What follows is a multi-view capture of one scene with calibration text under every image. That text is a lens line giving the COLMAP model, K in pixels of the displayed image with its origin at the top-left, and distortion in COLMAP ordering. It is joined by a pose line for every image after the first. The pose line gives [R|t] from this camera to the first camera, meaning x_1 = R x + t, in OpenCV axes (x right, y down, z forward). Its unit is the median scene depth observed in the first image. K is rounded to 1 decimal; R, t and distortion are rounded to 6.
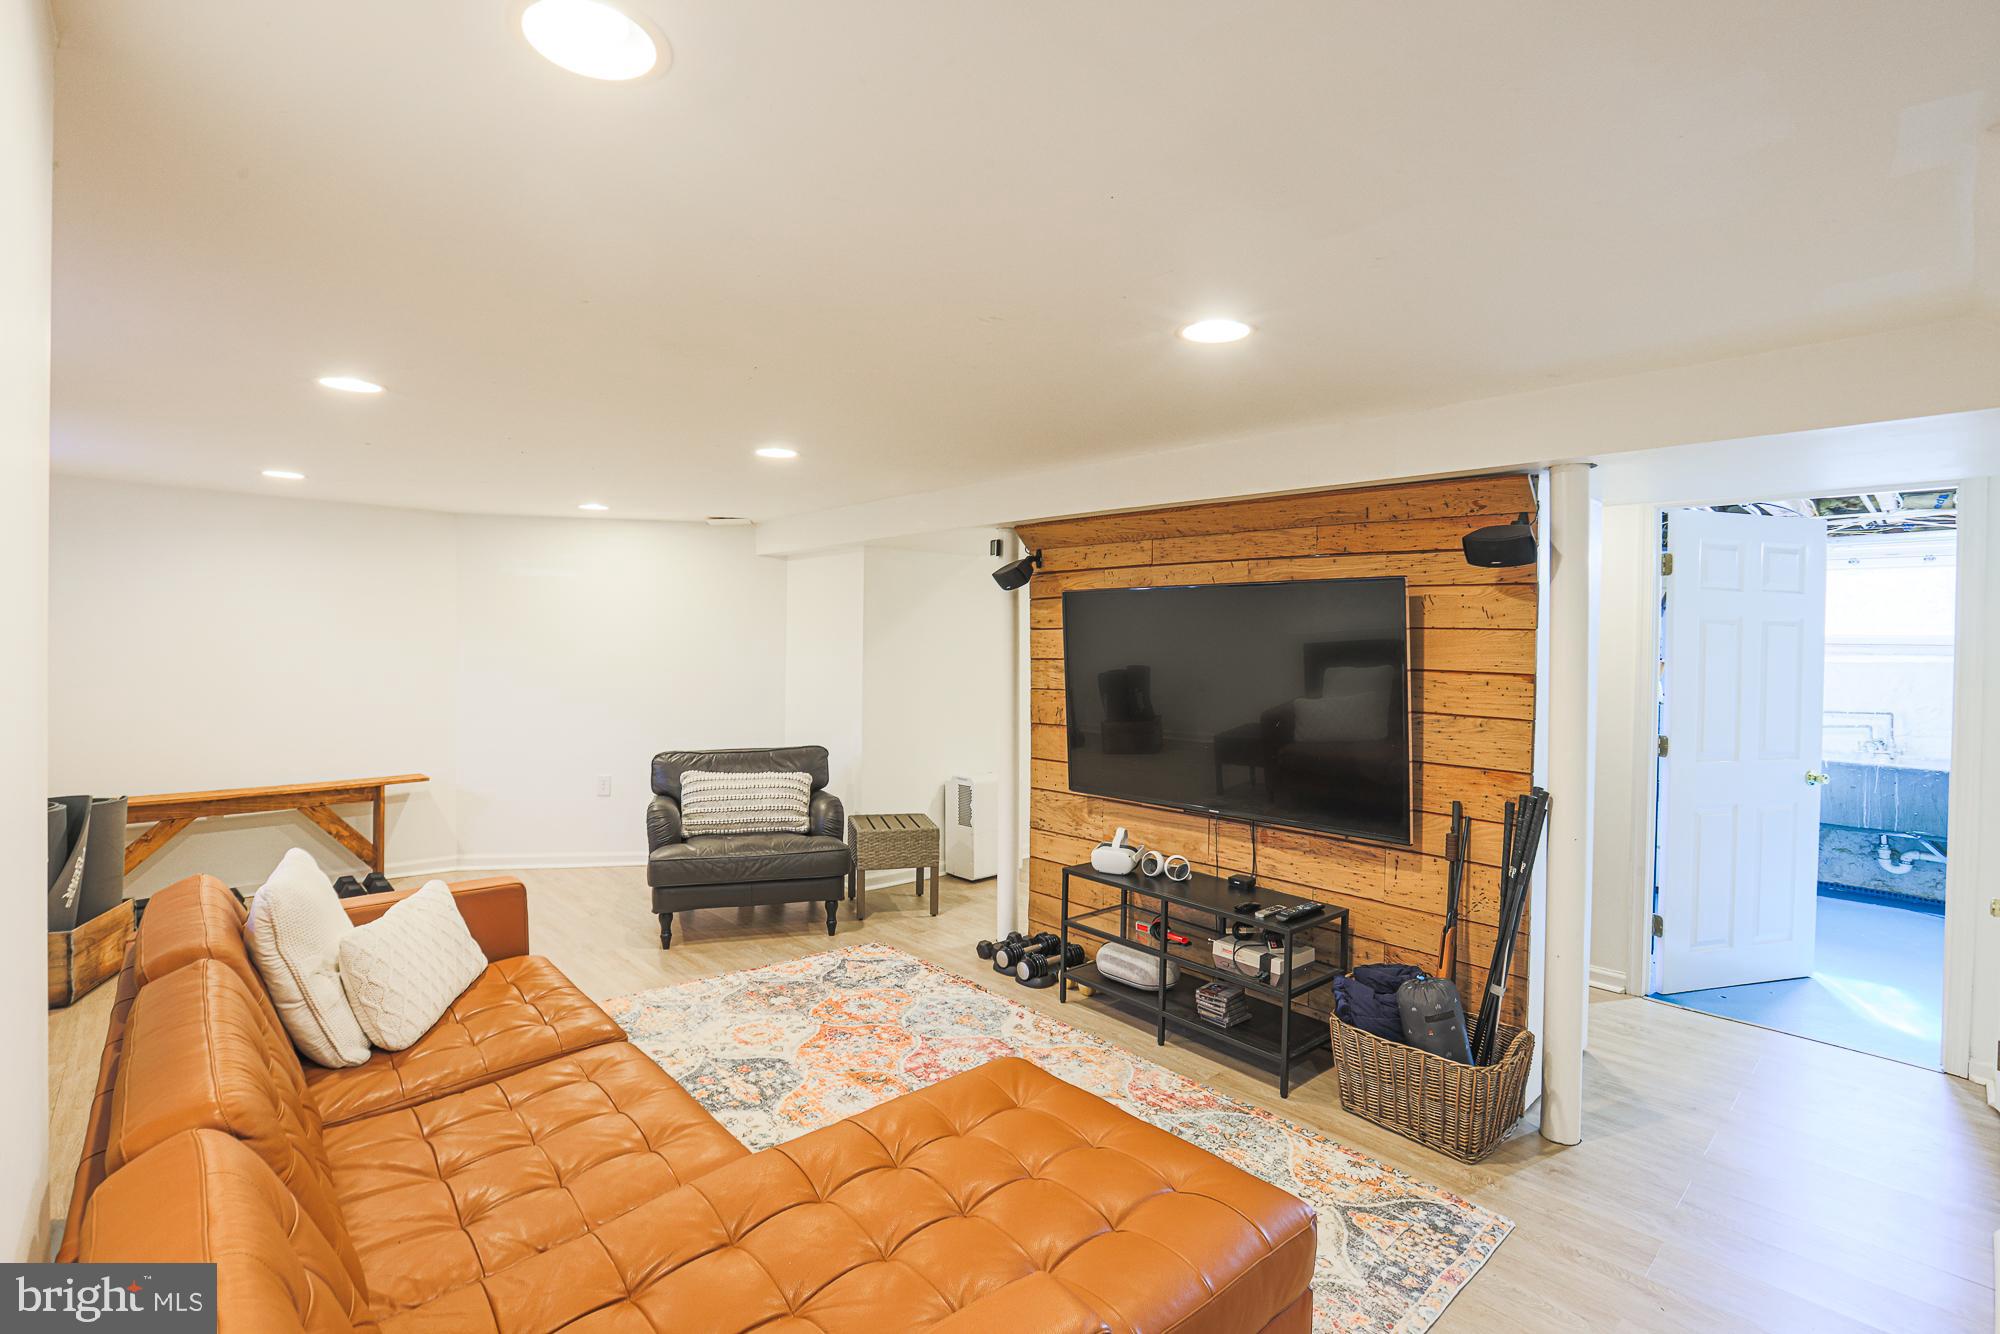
lens RADIAL K [[926.5, 0, 996.3], [0, 926.5, 656.5], [0, 0, 1]] dist [-0.059978, 0.031414]
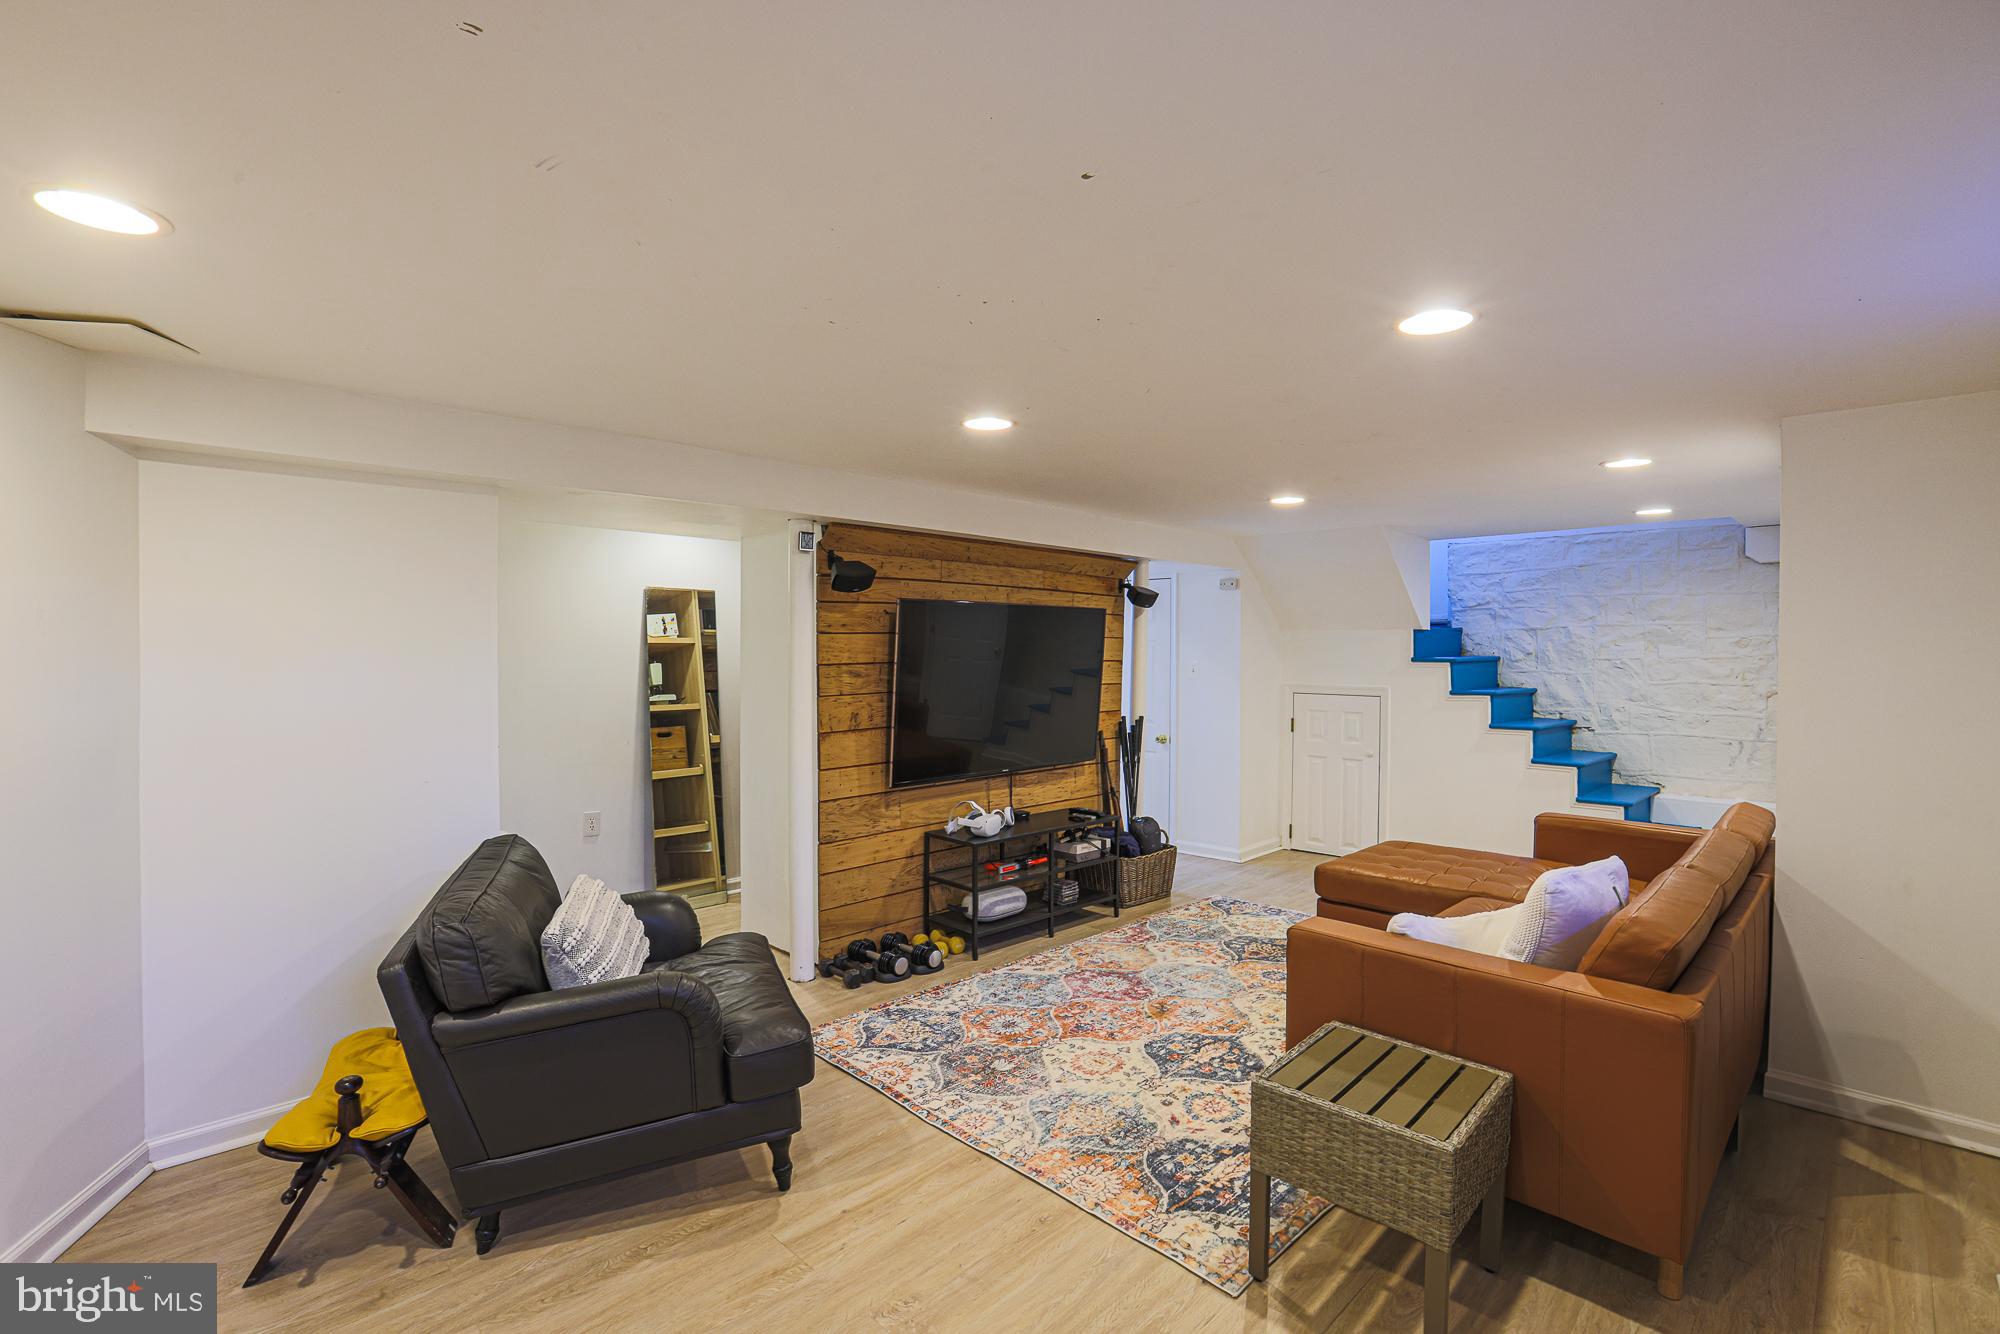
lens RADIAL K [[926.5, 0, 996.3], [0, 926.5, 656.5], [0, 0, 1]] dist [-0.059978, 0.031414]
pose [[-0.053479, -0.016069, 0.998440, -1.091916], [0.019784, 0.999657, 0.017148, -0.022044], [-0.998373, 0.020670, -0.053143, 1.049774]]
